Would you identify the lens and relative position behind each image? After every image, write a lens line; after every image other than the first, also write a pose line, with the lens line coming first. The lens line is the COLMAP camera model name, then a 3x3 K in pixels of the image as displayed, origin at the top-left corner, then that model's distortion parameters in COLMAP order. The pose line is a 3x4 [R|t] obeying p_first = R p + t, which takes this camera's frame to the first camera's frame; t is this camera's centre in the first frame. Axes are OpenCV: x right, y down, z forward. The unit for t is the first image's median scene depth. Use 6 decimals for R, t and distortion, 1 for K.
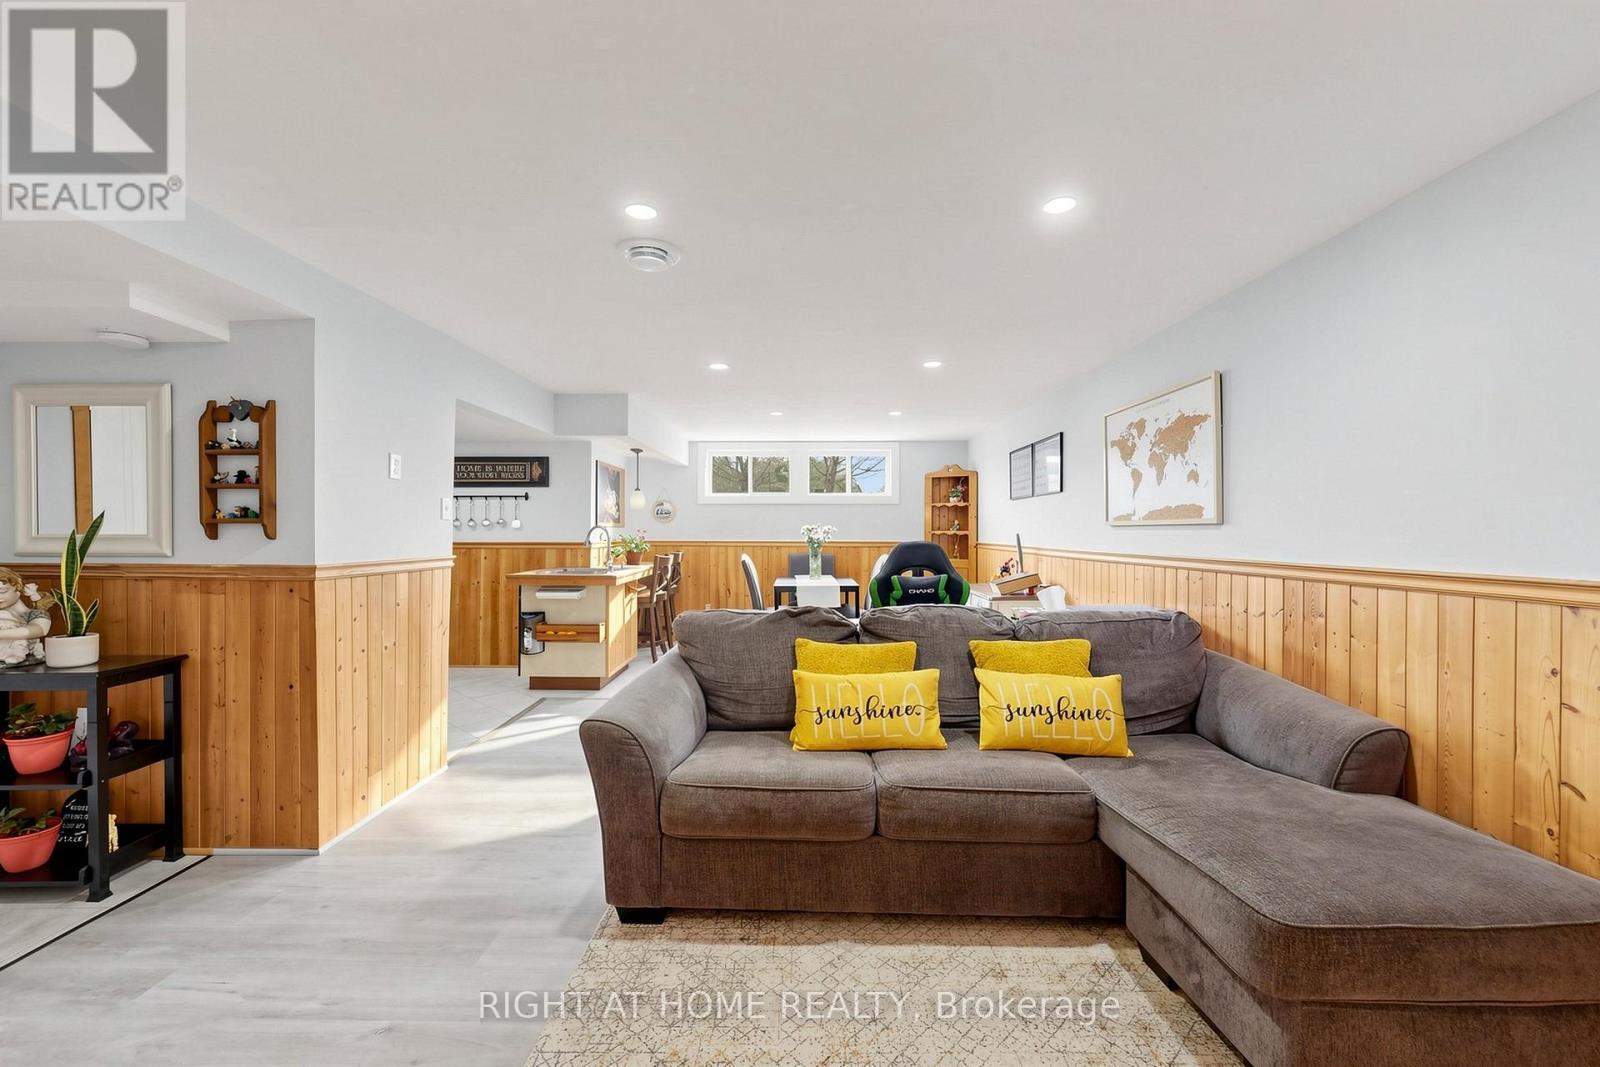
lens RADIAL K [[714.5, 0, 796.5], [0, 714.5, 536.9], [0, 0, 1]] dist [0.000694, 0.000015]
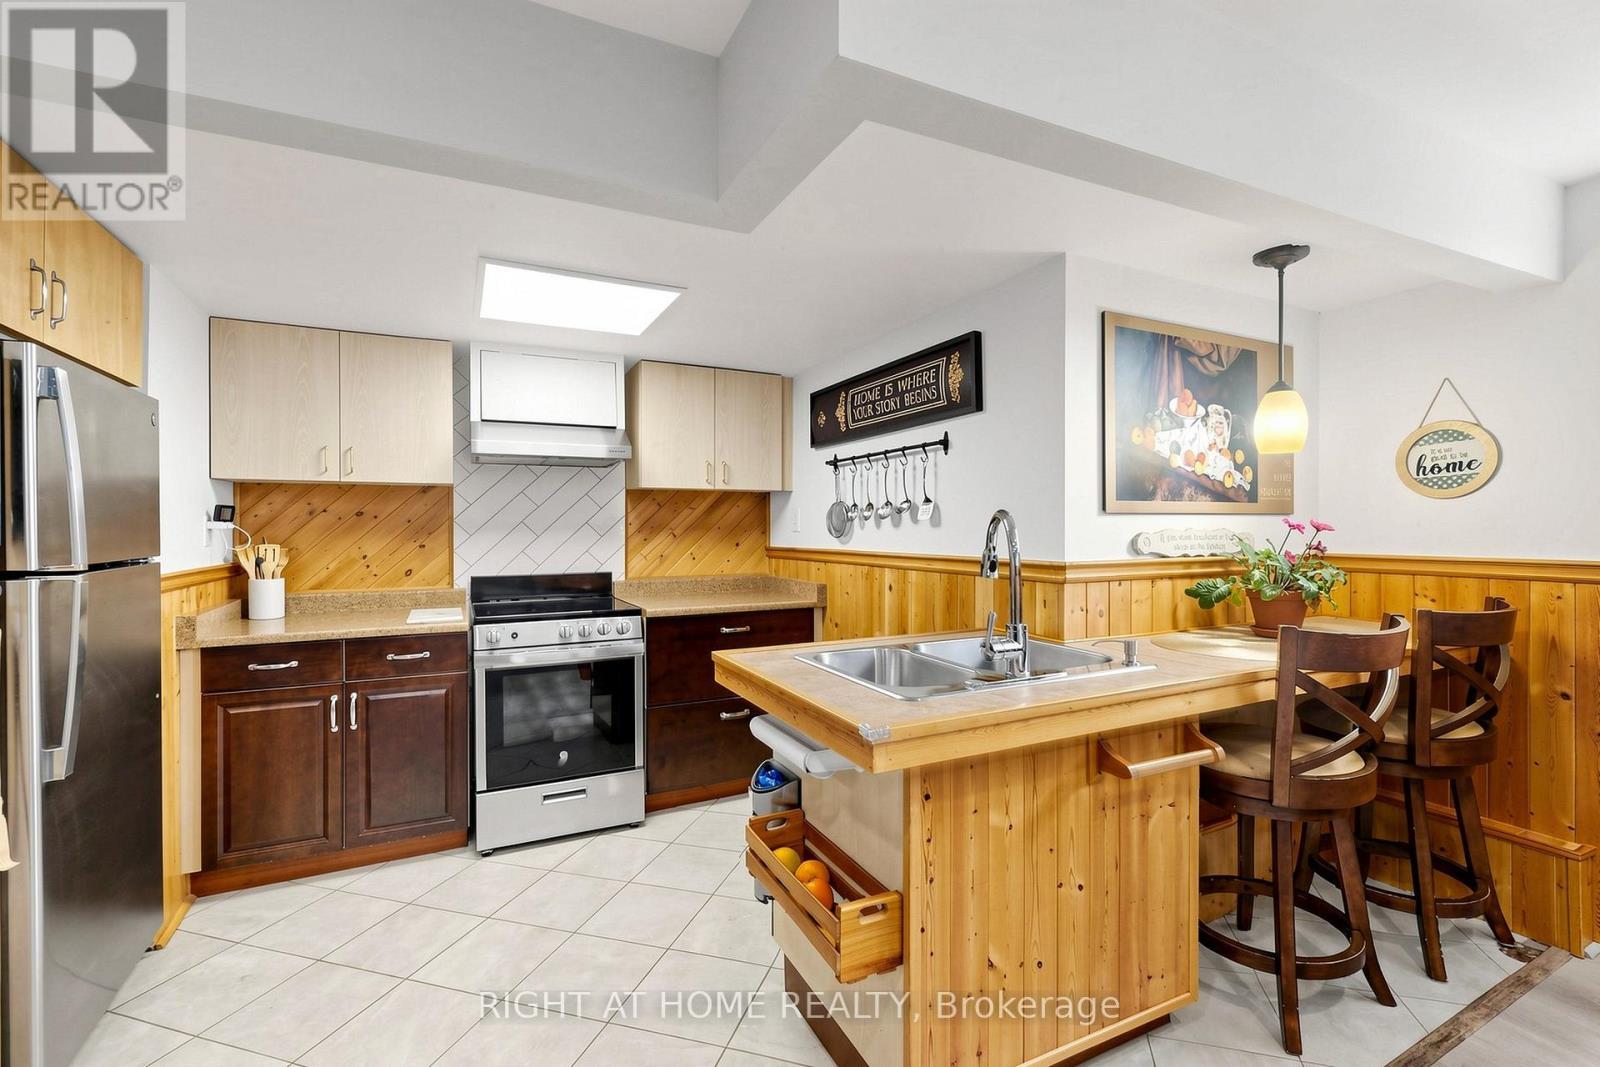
lens RADIAL K [[714.5, 0, 798.8], [0, 714.5, 527.7], [0, 0, 1]] dist [0.000694, 0.000015]
pose [[0.428213, -0.001561, -0.903676, -0.051801], [0.000045, 0.999999, -0.001706, -0.008841], [0.903678, 0.000690, 0.428213, 0.753376]]
